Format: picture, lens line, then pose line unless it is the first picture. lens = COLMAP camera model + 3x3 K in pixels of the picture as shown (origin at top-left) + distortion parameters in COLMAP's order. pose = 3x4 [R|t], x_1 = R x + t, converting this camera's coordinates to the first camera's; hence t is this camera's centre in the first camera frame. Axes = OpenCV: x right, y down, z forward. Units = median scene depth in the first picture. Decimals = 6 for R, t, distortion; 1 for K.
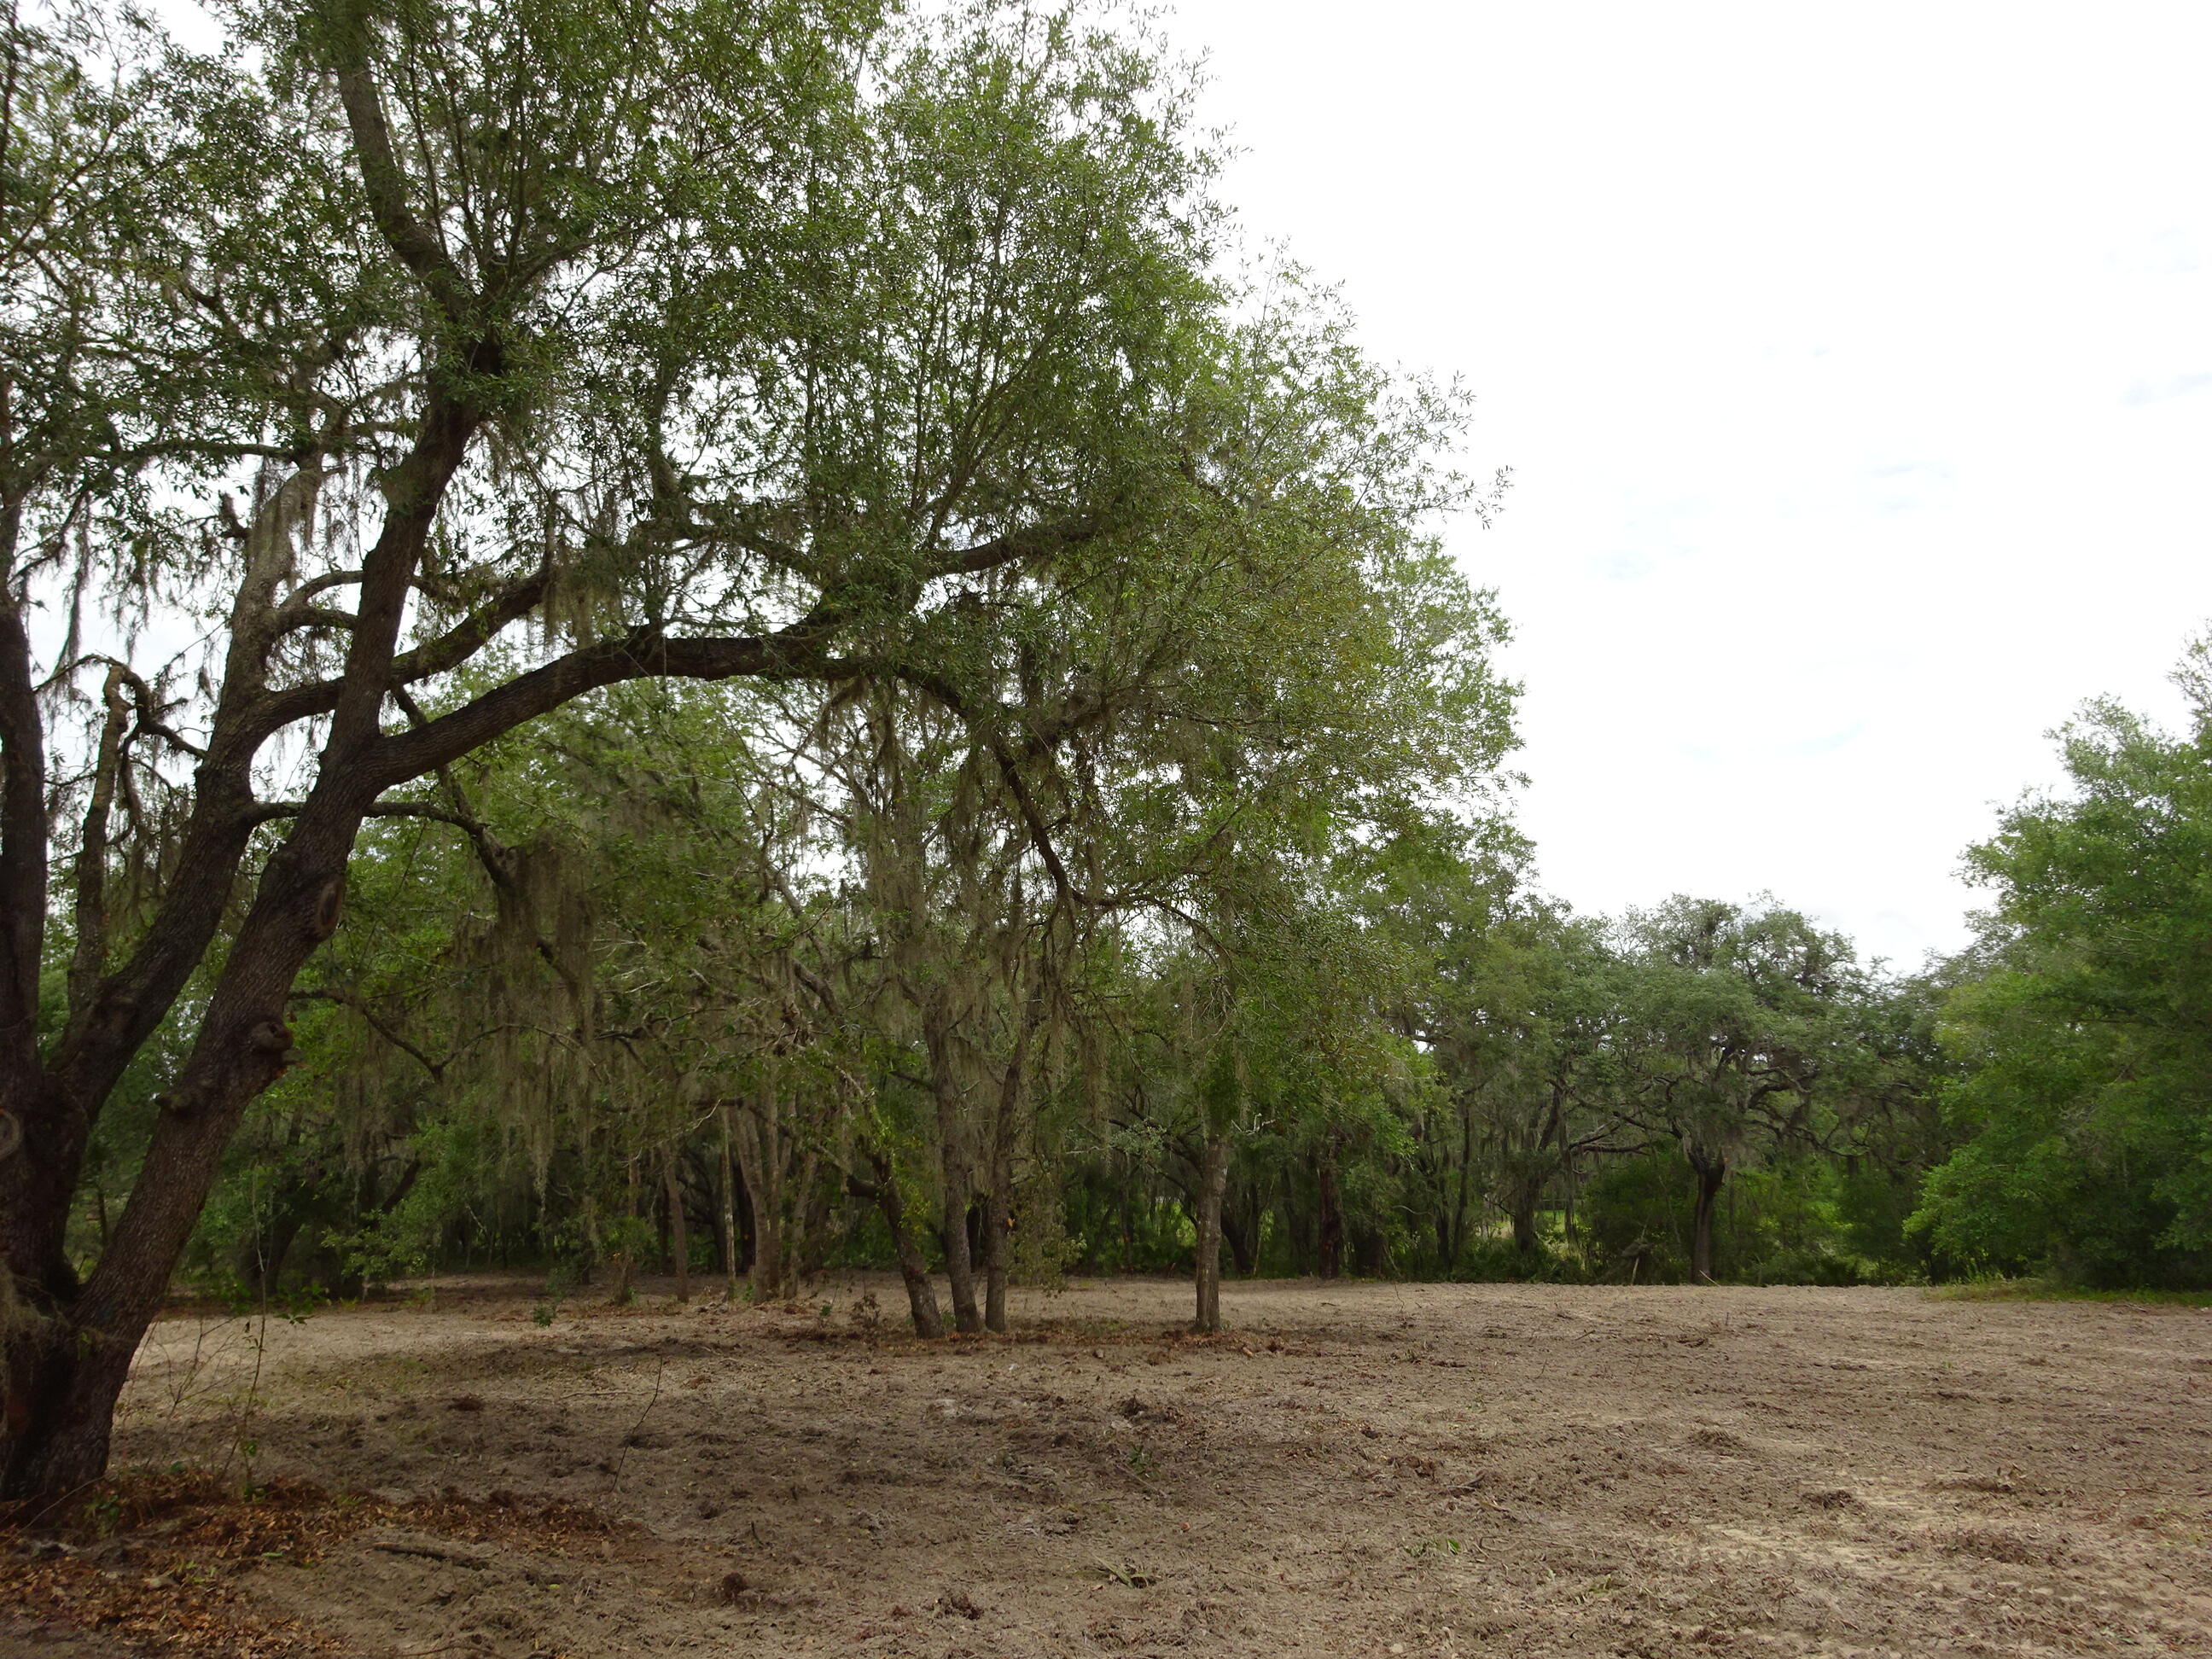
lens RADIAL K [[1632.7, 0, 1097.9], [0, 1632.7, 829.4], [0, 0, 1]] dist [-0.006374, -0.007093]
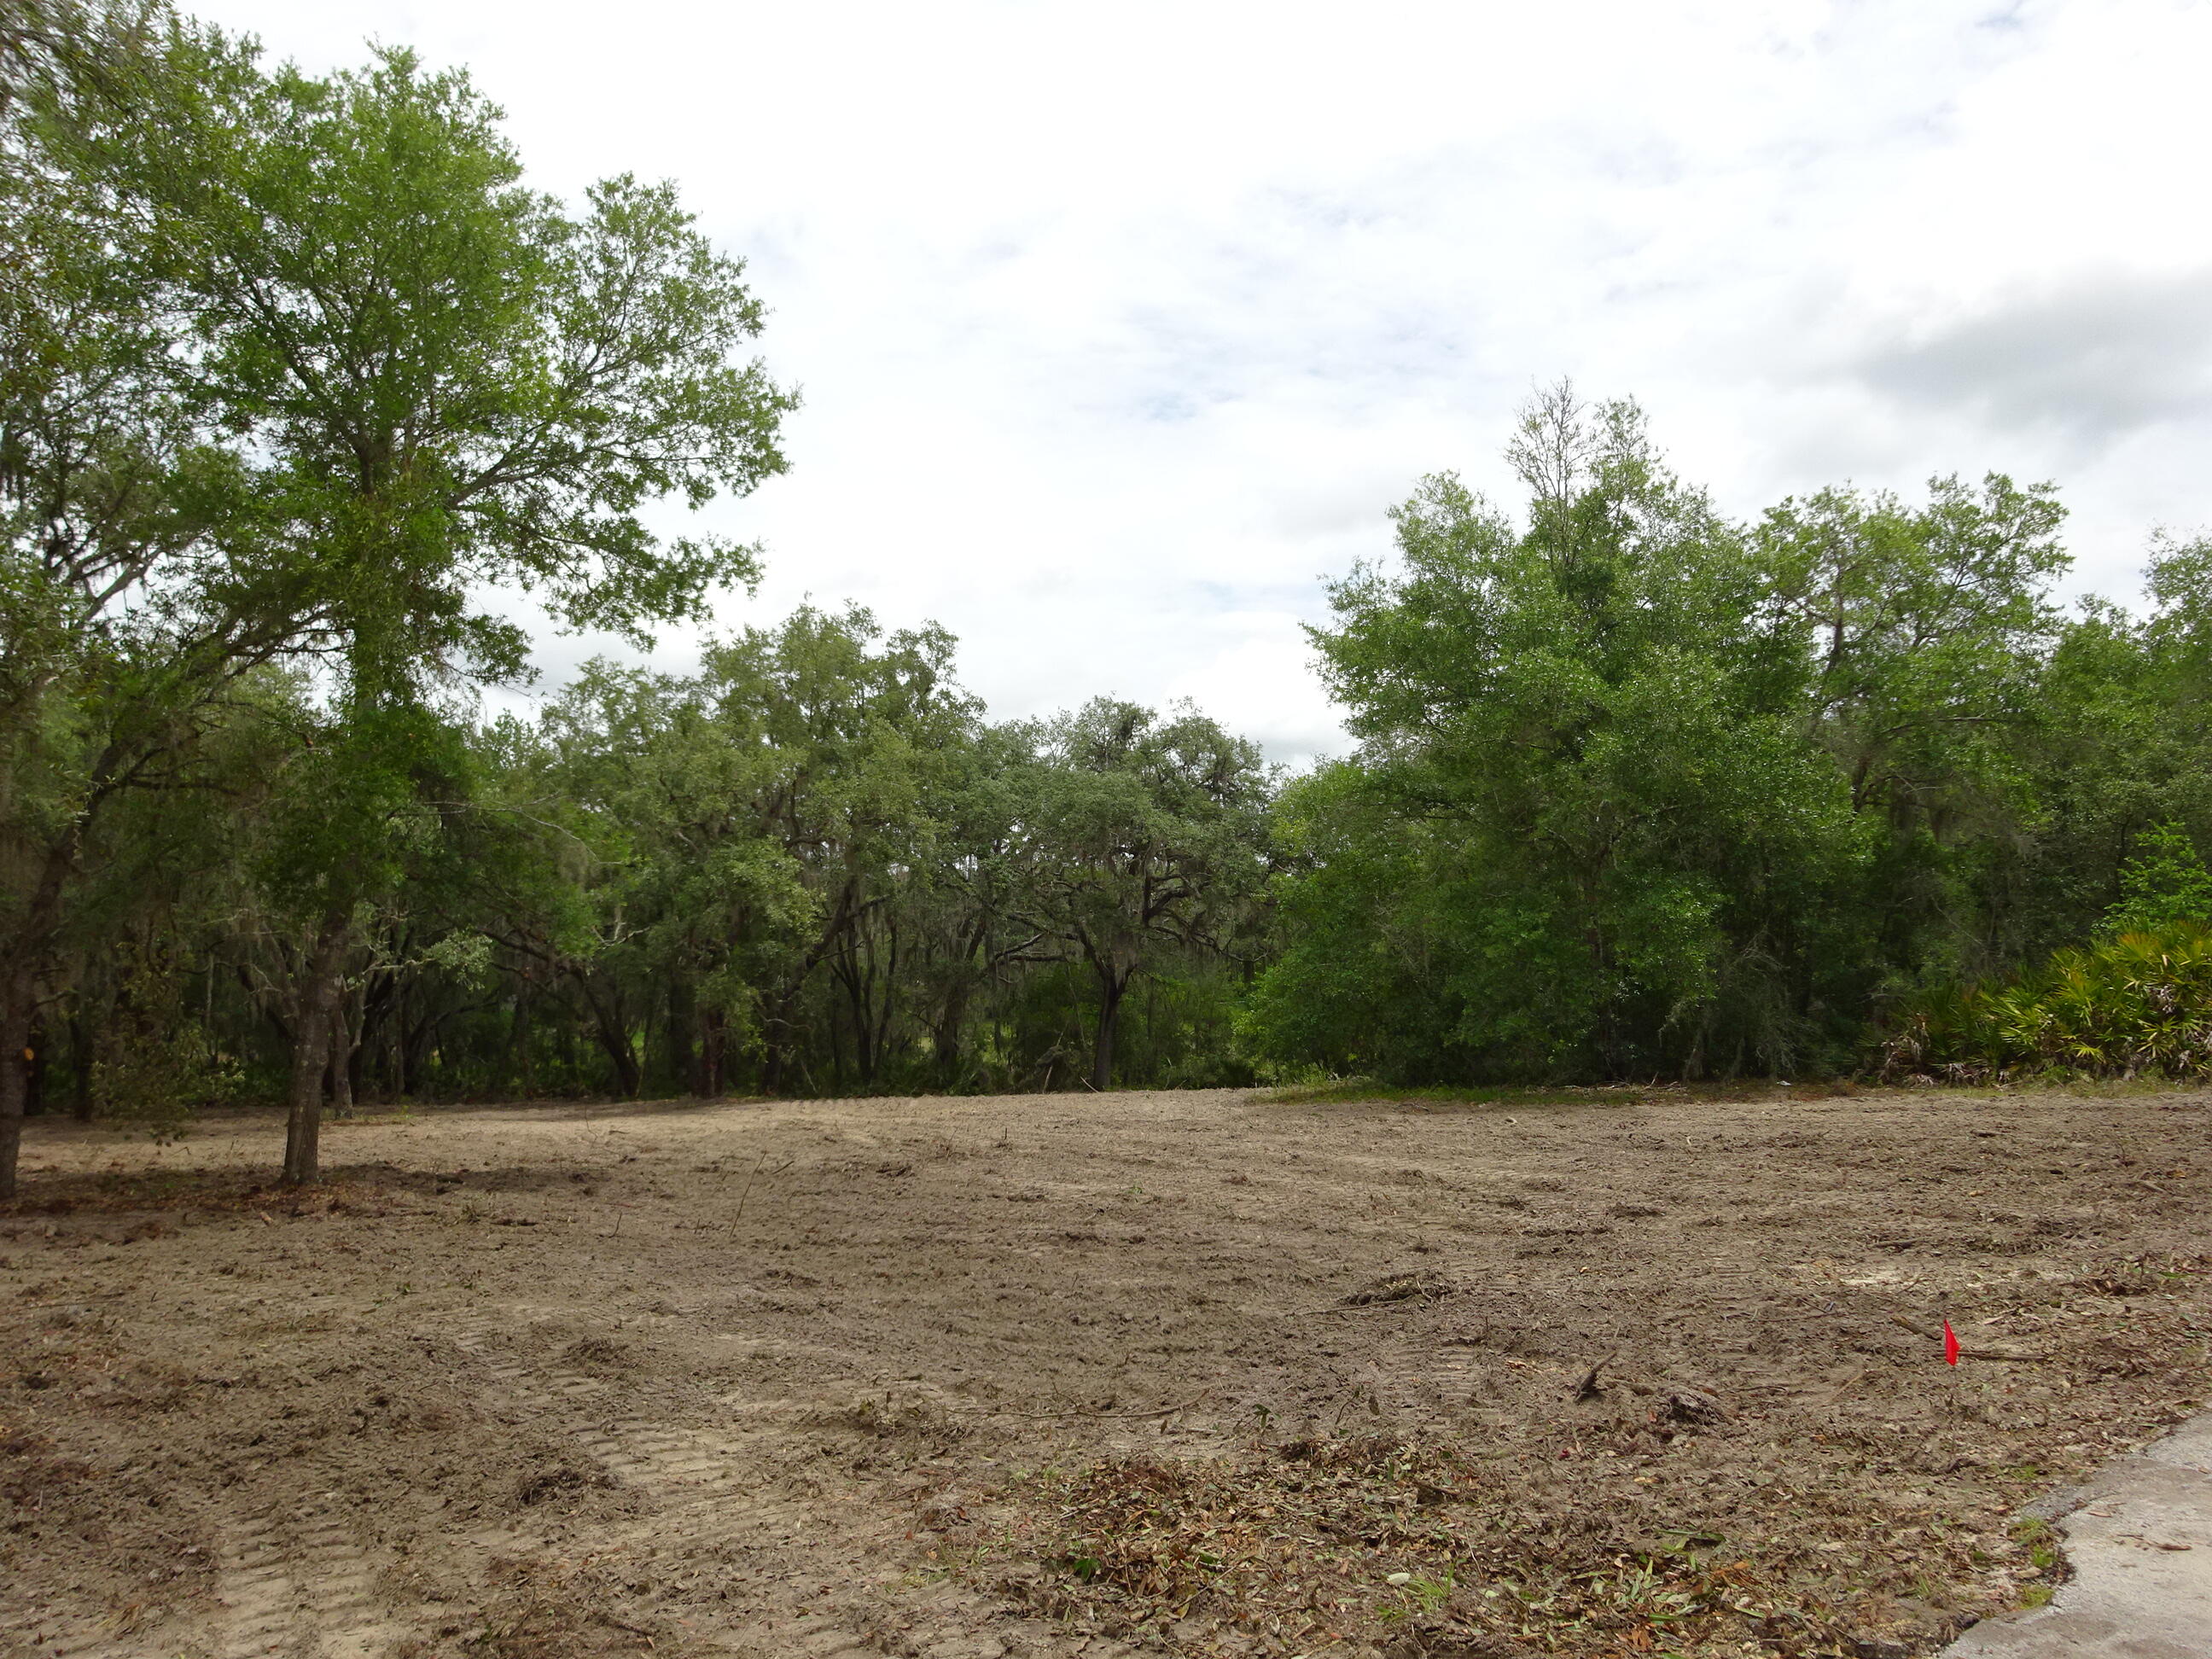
lens RADIAL K [[1635.7, 0, 1106.0], [0, 1635.7, 829.5], [0, 0, 1]] dist [-0.001458, 0.001156]
pose [[0.956508, 0.009308, 0.291557, 0.182440], [-0.041415, 0.993699, 0.104147, 0.038976], [-0.288751, -0.111692, 0.950867, 0.153409]]
